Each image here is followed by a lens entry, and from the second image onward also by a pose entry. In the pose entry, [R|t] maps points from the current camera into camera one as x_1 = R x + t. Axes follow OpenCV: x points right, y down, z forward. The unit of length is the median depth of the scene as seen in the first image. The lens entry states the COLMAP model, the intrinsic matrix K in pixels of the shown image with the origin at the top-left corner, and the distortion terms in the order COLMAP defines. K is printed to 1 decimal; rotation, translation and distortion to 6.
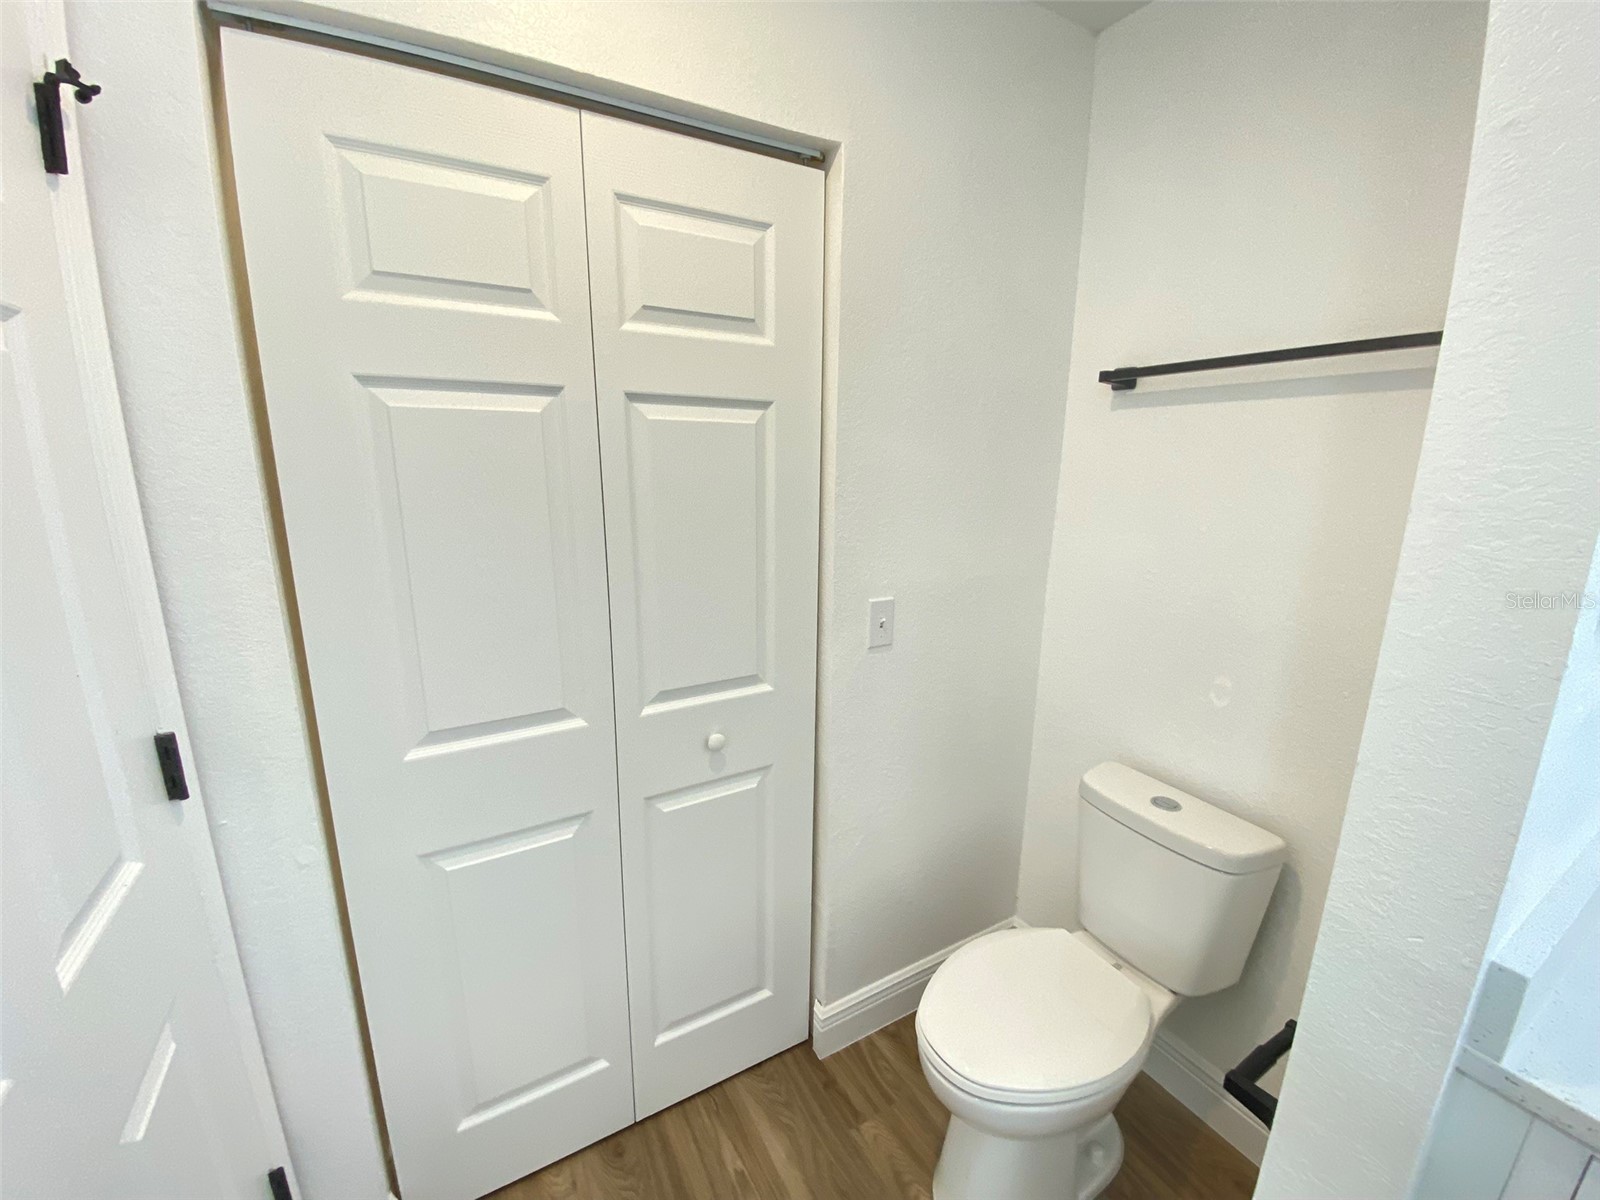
lens RADIAL K [[649.7, 0, 812.9], [0, 649.7, 594.6], [0, 0, 1]] dist [0.011732, -0.014076]
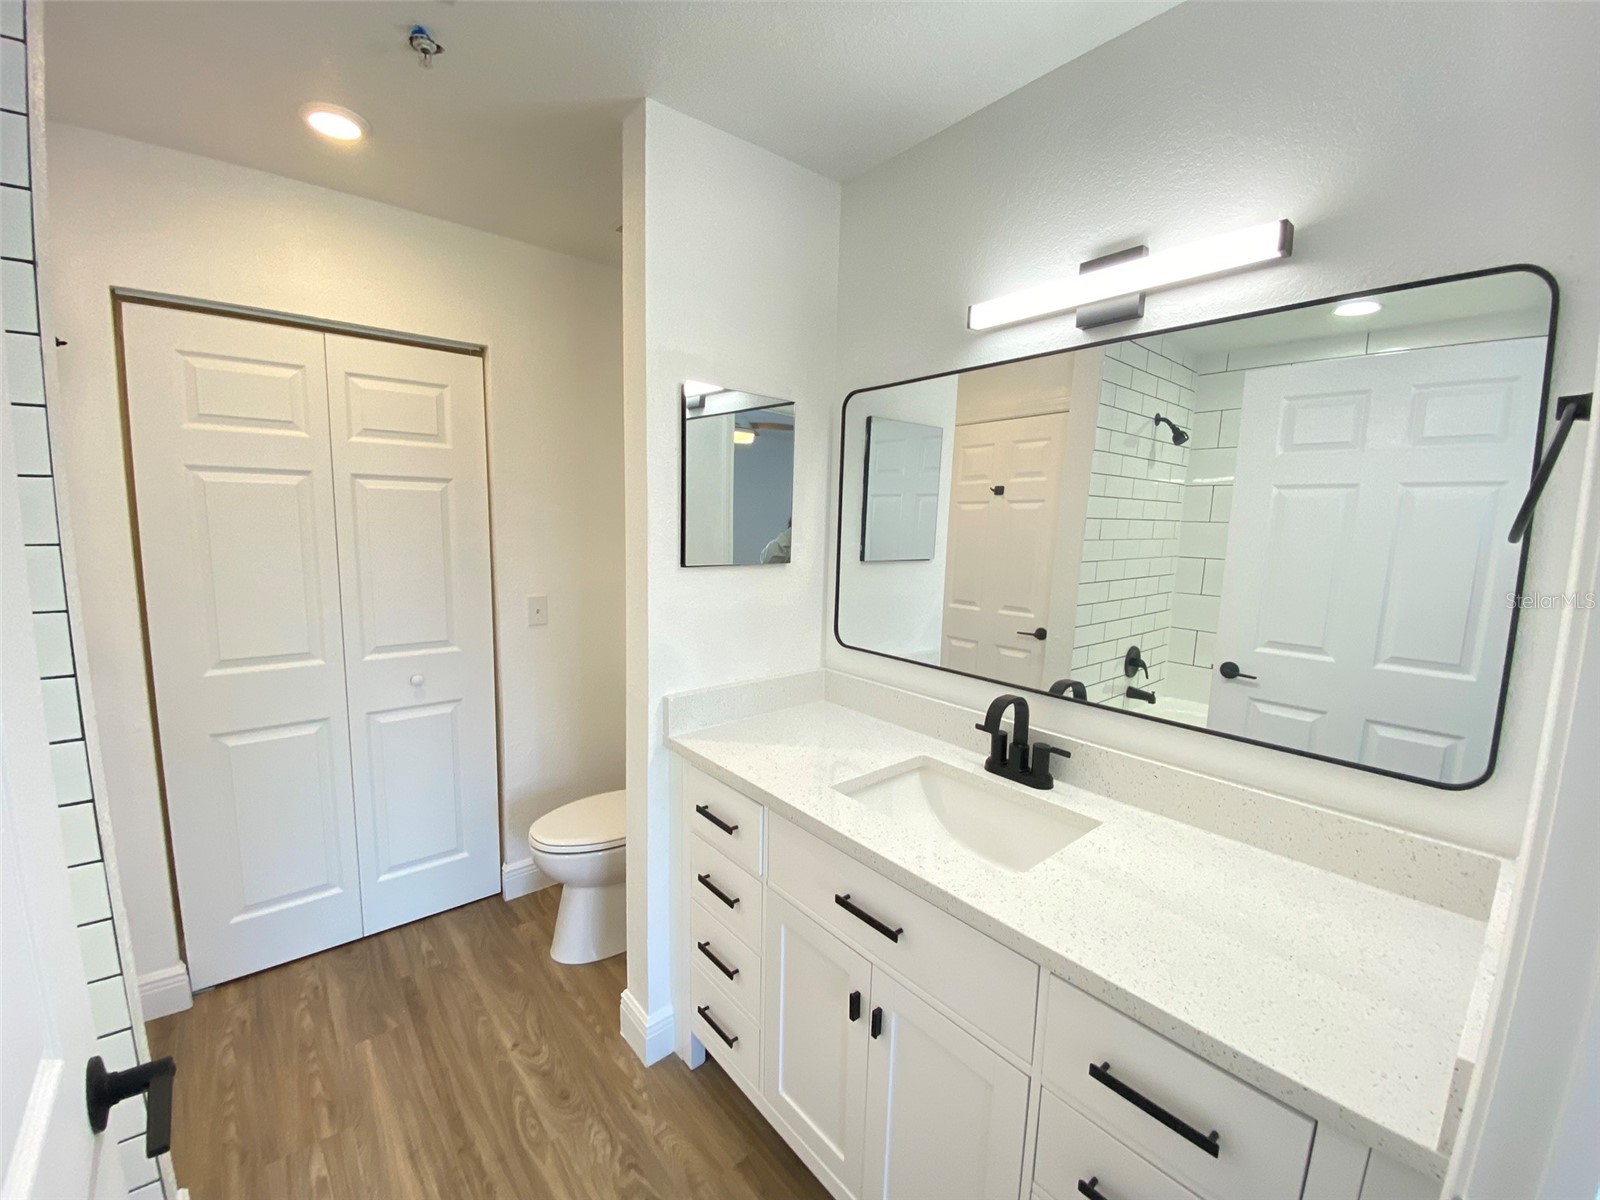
lens RADIAL K [[649.7, 0, 812.9], [0, 649.7, 596.8], [0, 0, 1]] dist [0.011732, -0.014076]
pose [[0.984837, -0.017292, 0.172616, 0.618896], [0.034357, 0.994752, -0.096369, 0.234833], [-0.170044, 0.100839, 0.980264, -0.909021]]
